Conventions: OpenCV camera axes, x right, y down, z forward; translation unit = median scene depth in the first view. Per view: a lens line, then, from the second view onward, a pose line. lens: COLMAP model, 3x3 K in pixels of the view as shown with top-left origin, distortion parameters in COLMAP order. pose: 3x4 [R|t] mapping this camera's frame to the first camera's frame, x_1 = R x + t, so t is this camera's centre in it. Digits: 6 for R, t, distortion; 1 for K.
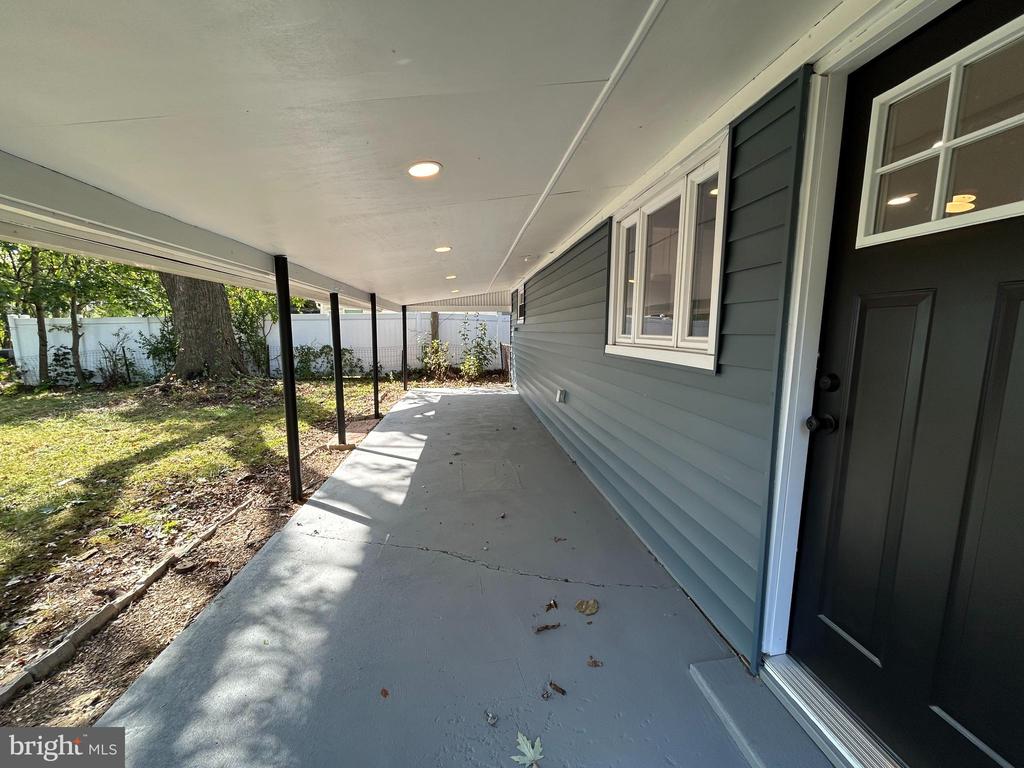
lens RADIAL K [[413.3, 0, 516.8], [0, 413.3, 384.4], [0, 0, 1]] dist [-0.000219, -0.000208]
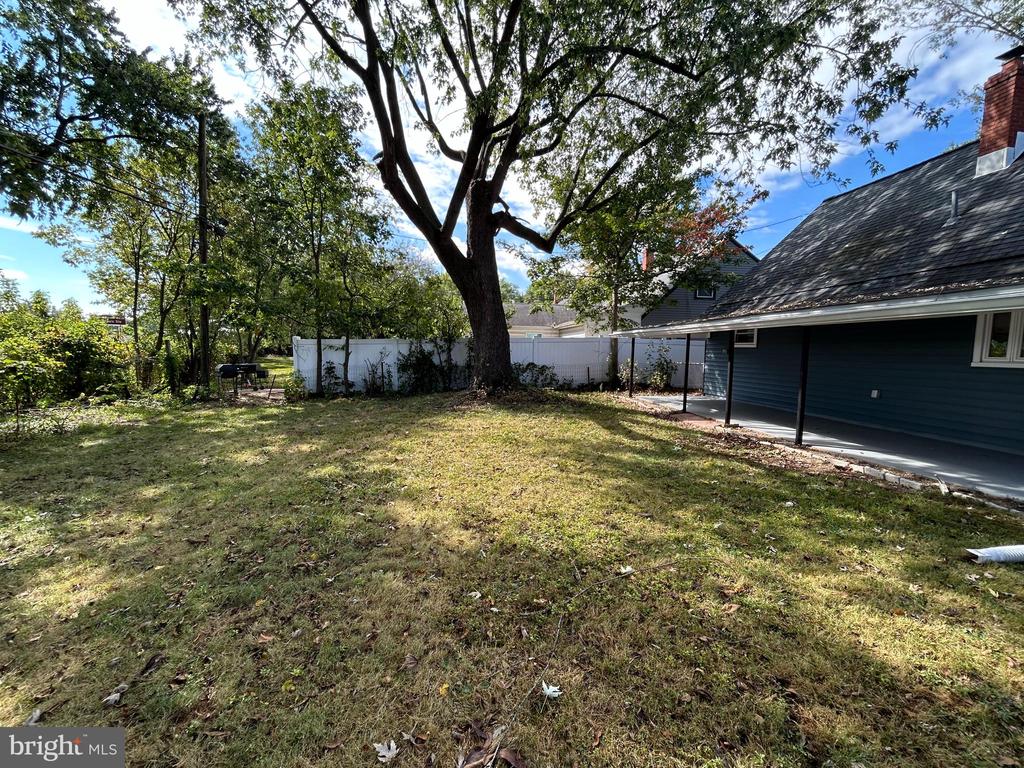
lens RADIAL K [[413.3, 0, 516.8], [0, 413.3, 384.4], [0, 0, 1]] dist [-0.000219, -0.000208]
pose [[0.999853, 0.006980, 0.015644, -0.566938], [-0.006218, 0.998815, -0.048261, 0.033203], [-0.015963, 0.048157, 0.998712, -0.257693]]
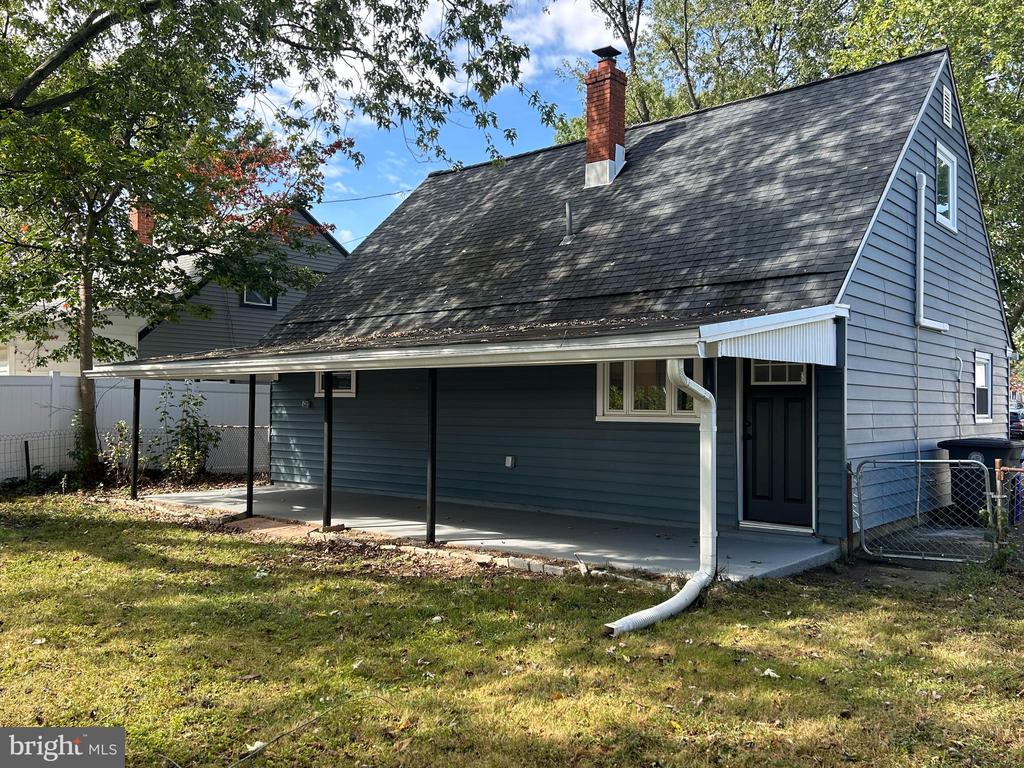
lens RADIAL K [[872.2, 0, 512.0], [0, 872.2, 384.0], [0, 0, 1]] dist [0.010024, 0.000720]
pose [[0.733002, 0.014382, 0.680075, -0.670265], [0.088518, 0.989259, -0.116326, 0.041282], [-0.674443, 0.145466, 0.723855, -0.353011]]
